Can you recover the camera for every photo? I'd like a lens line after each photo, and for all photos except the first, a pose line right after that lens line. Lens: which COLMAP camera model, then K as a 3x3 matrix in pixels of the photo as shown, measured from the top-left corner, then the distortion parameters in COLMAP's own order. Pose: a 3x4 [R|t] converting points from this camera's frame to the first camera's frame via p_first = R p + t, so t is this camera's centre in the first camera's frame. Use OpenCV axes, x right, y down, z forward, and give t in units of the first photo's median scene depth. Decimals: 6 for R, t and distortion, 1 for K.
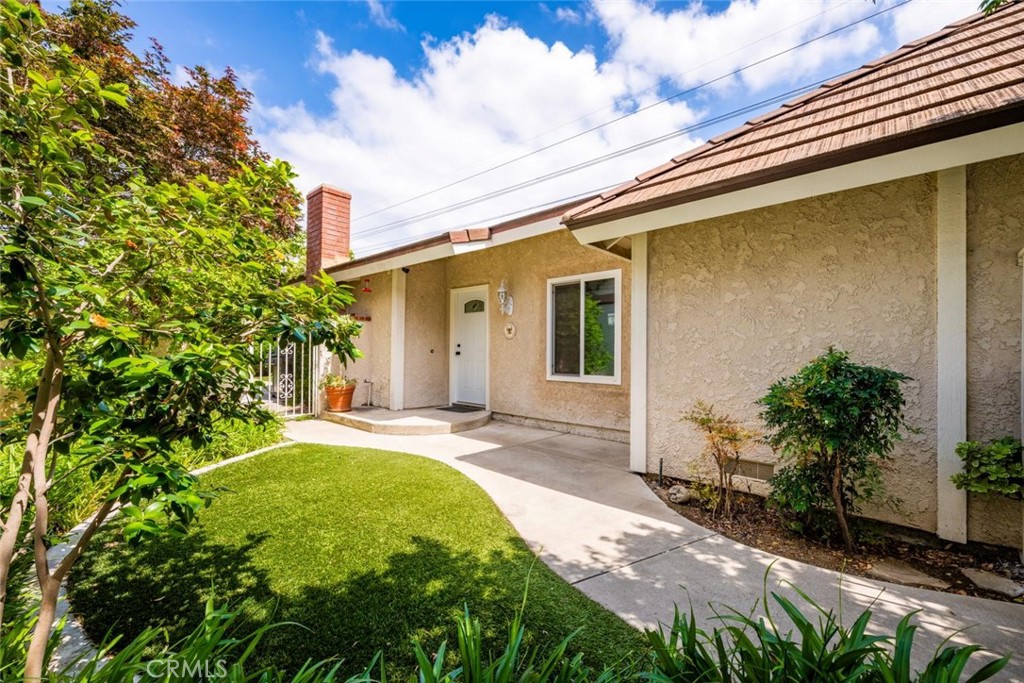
lens RADIAL K [[414.7, 0, 525.6], [0, 414.7, 355.7], [0, 0, 1]] dist [-0.001420, -0.000015]
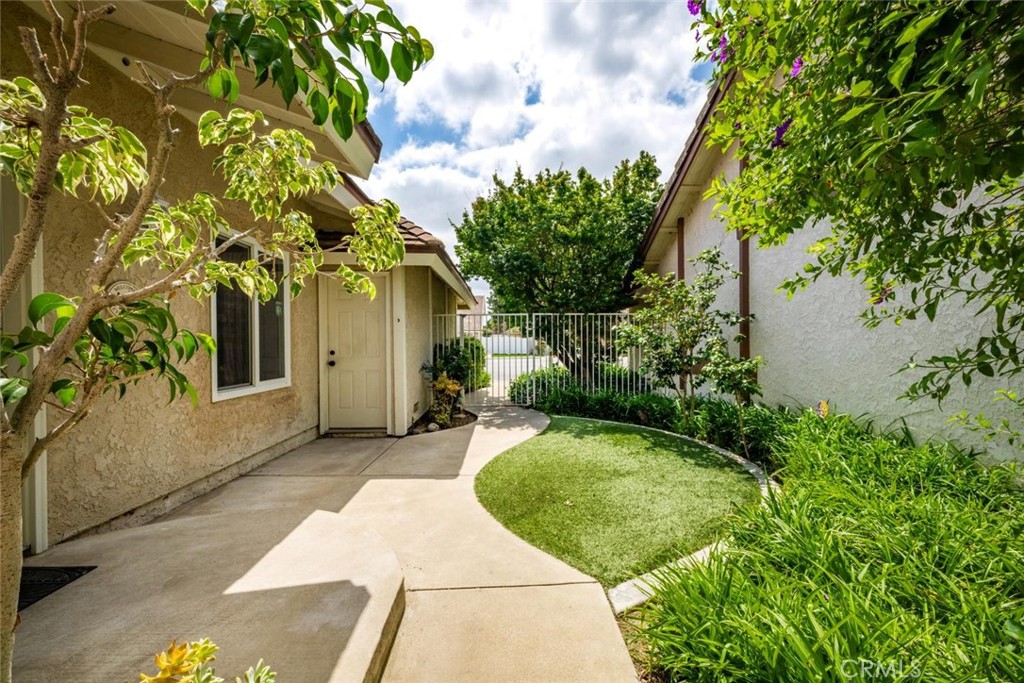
lens RADIAL K [[414.7, 0, 508.6], [0, 414.7, 342.5], [0, 0, 1]] dist [-0.001420, -0.000015]
pose [[-0.679868, -0.010782, 0.733255, -0.704895], [-0.000081, 0.999893, 0.014627, -0.033152], [-0.733334, 0.009885, -0.679796, 1.224385]]
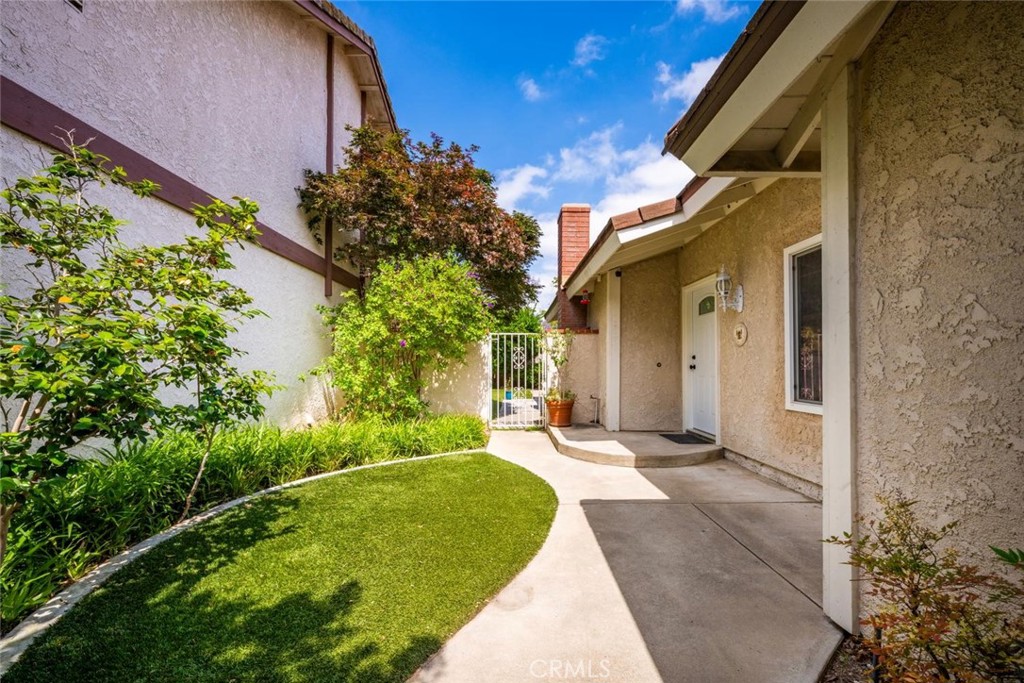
lens RADIAL K [[414.7, 0, 512.5], [0, 414.7, 358.8], [0, 0, 1]] dist [-0.001420, -0.000015]
pose [[0.665846, -0.019556, -0.745833, 0.275296], [-0.000931, 0.999634, -0.027042, 0.000029], [0.746089, 0.018700, 0.665584, 0.308612]]
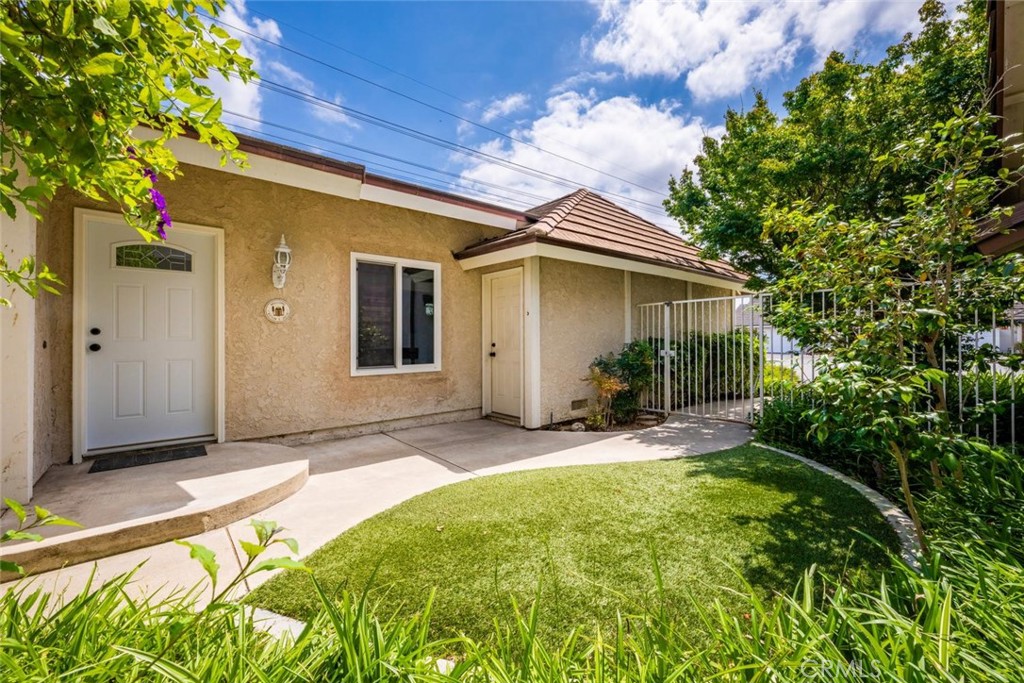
lens RADIAL K [[414.7, 0, 519.0], [0, 414.7, 341.7], [0, 0, 1]] dist [-0.001420, -0.000015]
pose [[0.131332, -0.019087, 0.991155, -0.797522], [0.010789, 0.999783, 0.017823, -0.022275], [-0.991280, 0.008353, 0.131510, 0.639040]]
